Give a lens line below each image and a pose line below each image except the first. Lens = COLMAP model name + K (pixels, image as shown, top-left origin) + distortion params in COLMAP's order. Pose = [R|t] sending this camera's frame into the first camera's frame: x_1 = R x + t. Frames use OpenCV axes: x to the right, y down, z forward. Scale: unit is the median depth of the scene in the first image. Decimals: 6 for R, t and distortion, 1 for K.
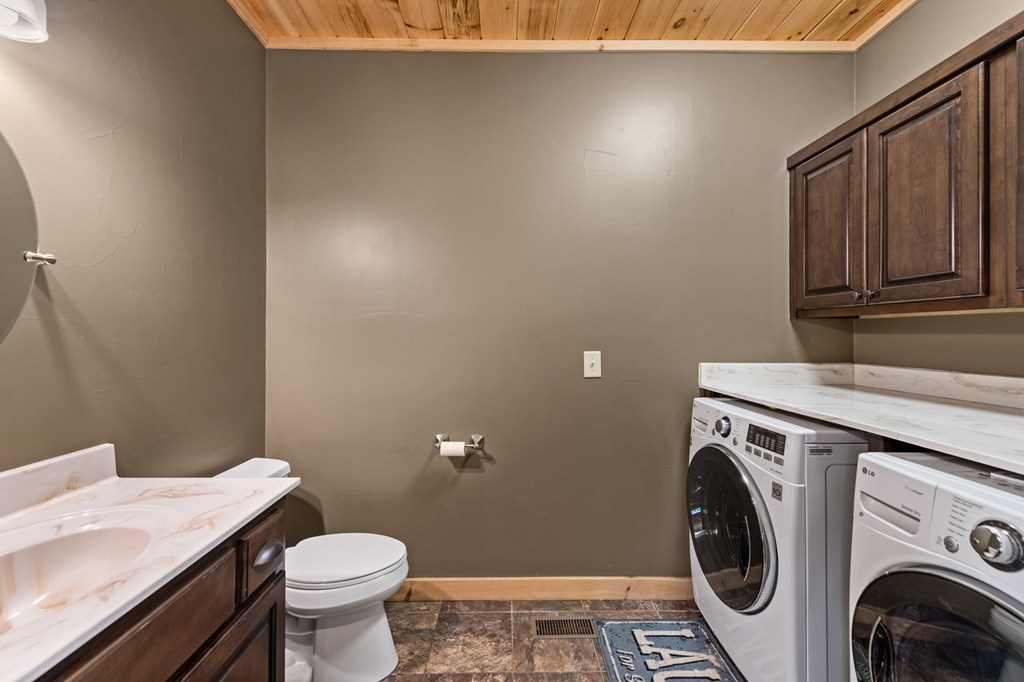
lens RADIAL K [[406.4, 0, 511.7], [0, 406.4, 333.5], [0, 0, 1]] dist [0.000884, -0.000200]
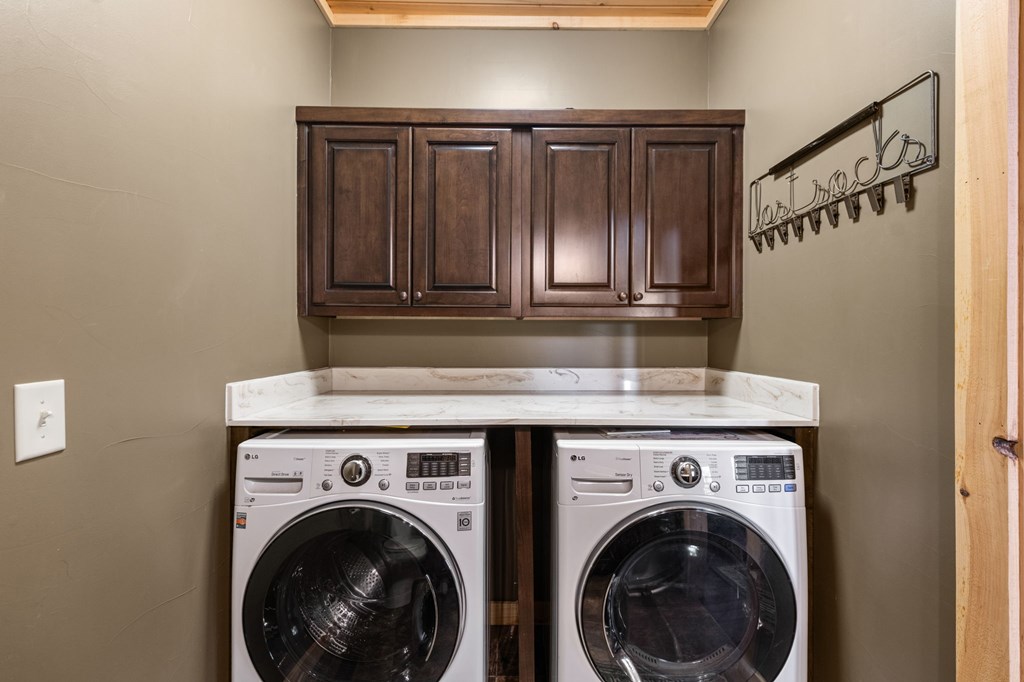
lens RADIAL K [[460.0, 0, 514.0], [0, 460.0, 340.8], [0, 0, 1]] dist [0.005374, -0.000063]
pose [[0.004077, -0.008006, 0.999960, -0.255671], [-0.006467, 0.999947, 0.008032, 0.003325], [-0.999971, -0.006500, 0.004025, 0.755388]]
